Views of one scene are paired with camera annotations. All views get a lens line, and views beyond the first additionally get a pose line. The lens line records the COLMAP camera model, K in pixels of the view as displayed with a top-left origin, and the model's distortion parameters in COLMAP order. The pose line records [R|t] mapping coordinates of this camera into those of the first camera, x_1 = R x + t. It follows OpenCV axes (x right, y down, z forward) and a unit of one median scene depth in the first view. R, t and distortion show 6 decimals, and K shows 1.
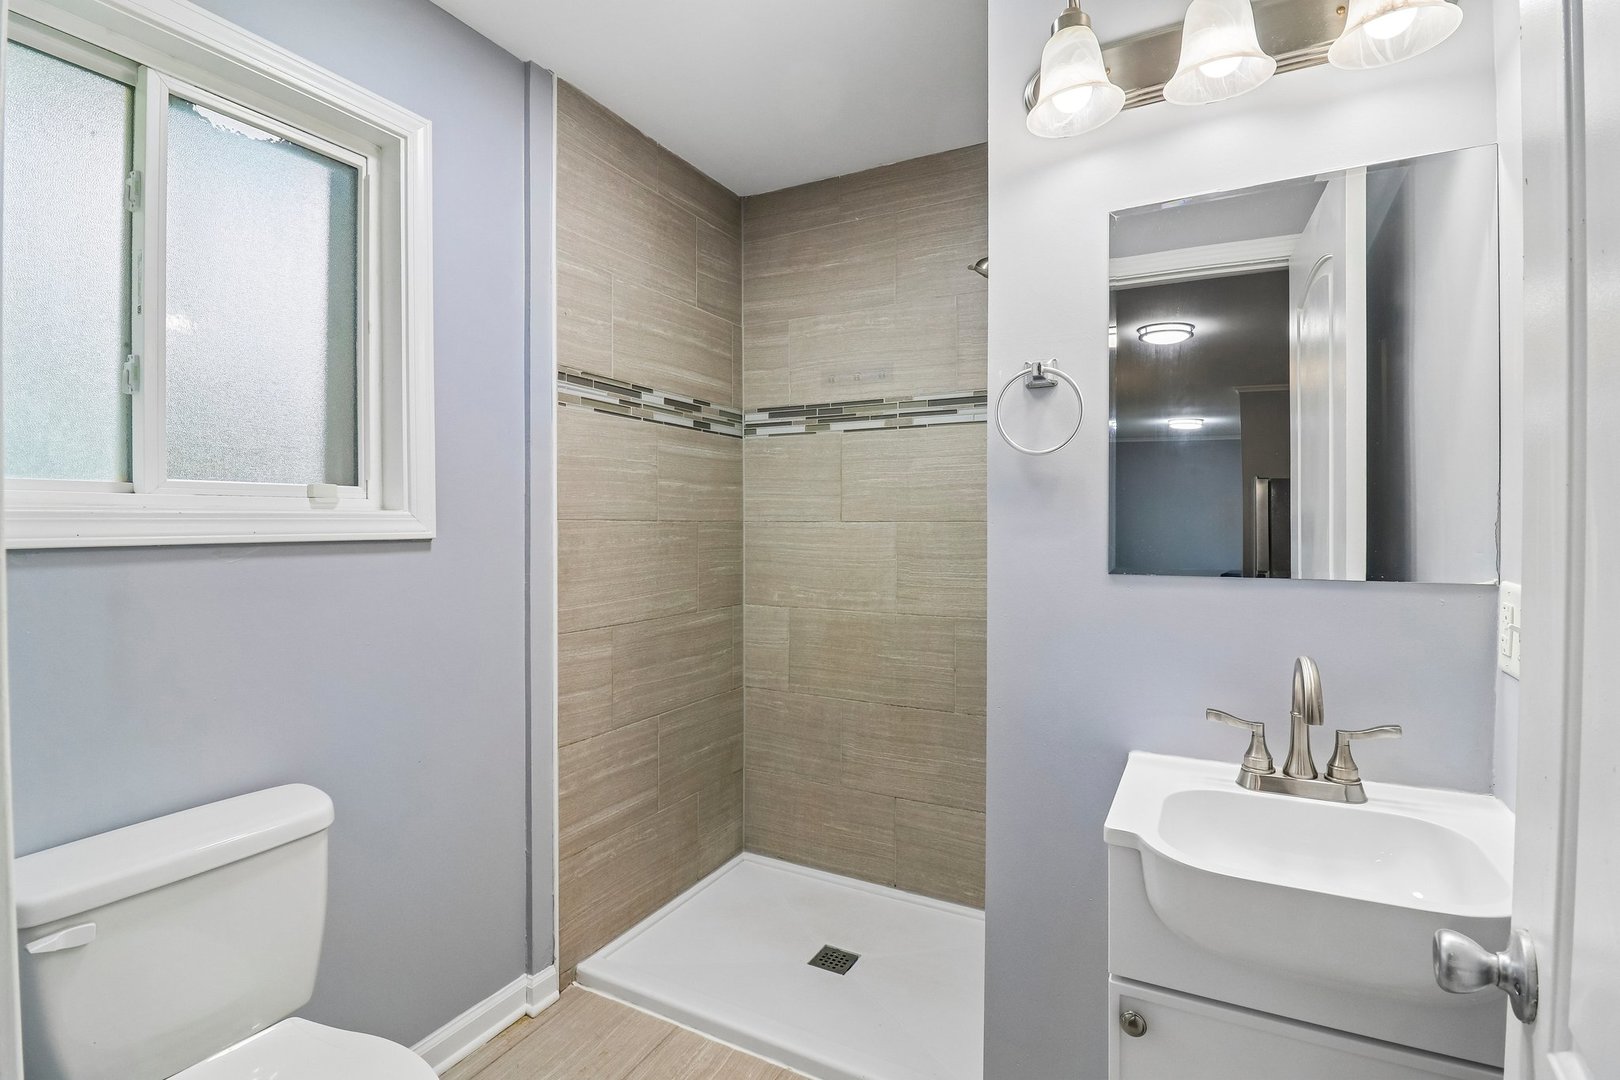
lens RADIAL K [[761.9, 0, 800.9], [0, 761.9, 539.1], [0, 0, 1]] dist [-0.001329, -0.014091]
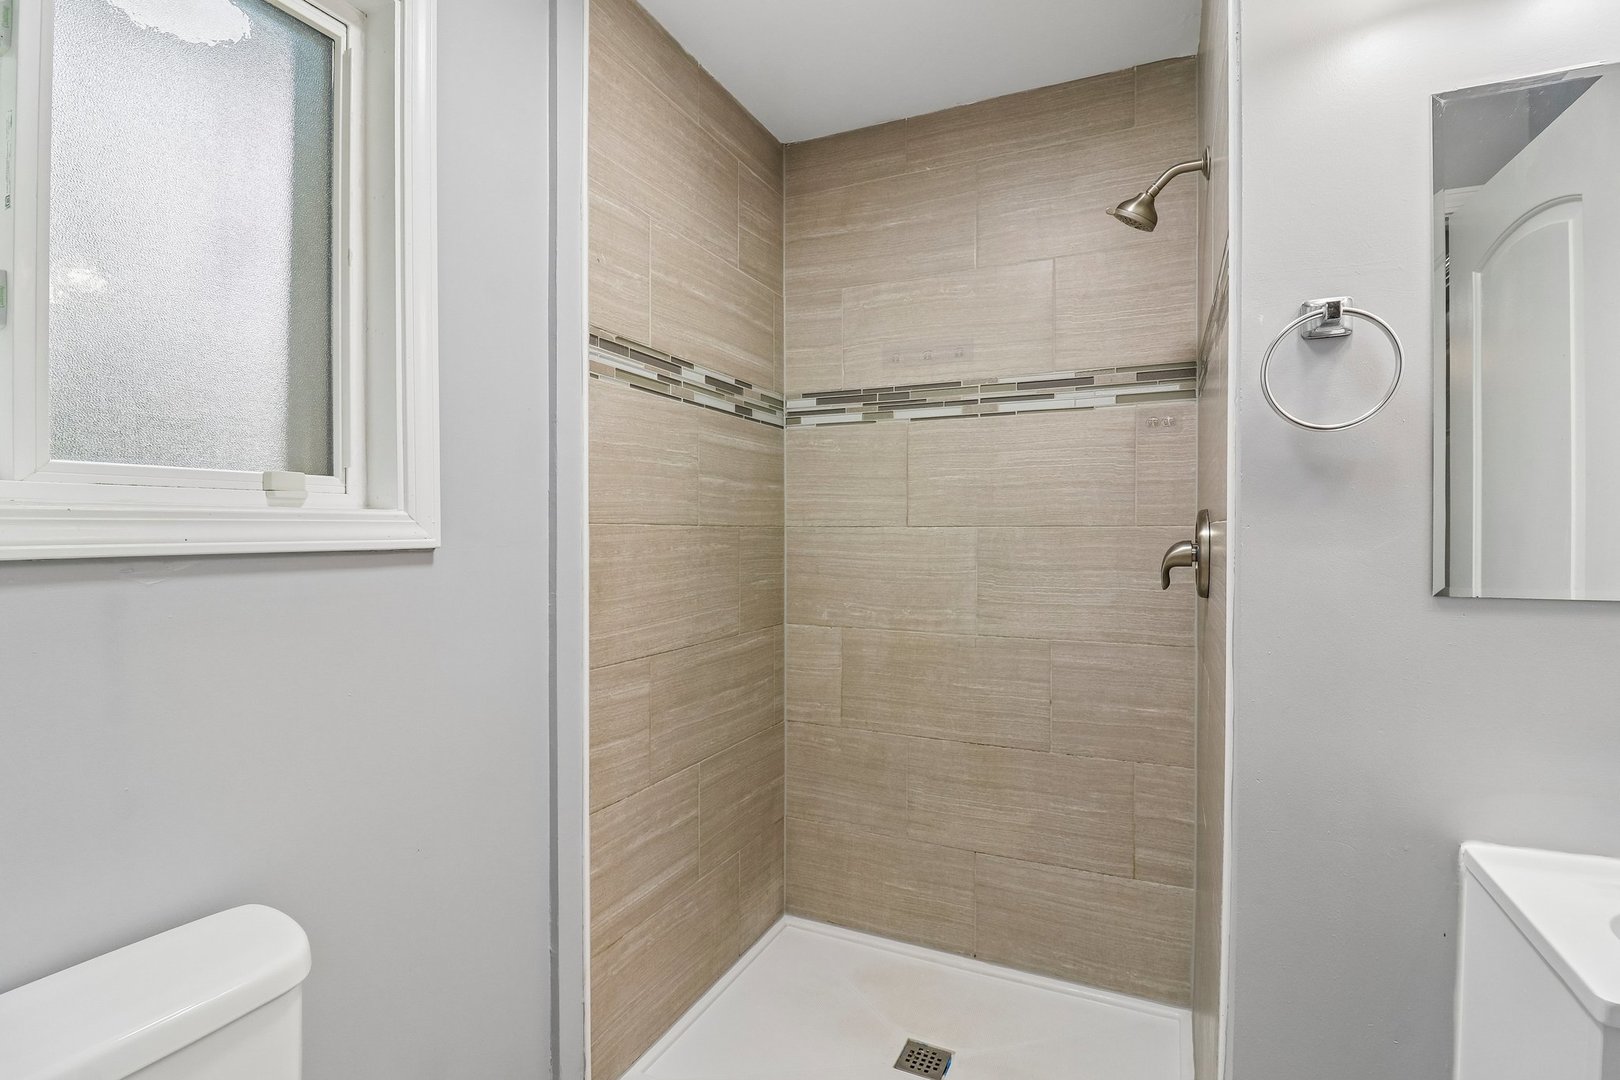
lens RADIAL K [[777.8, 0, 812.0], [0, 777.8, 546.0], [0, 0, 1]] dist [-0.001587, -0.012967]
pose [[0.998236, -0.001093, 0.059364, -0.117594], [0.001109, 0.999999, -0.000240, -0.001295], [-0.059364, 0.000306, 0.998236, 0.160815]]
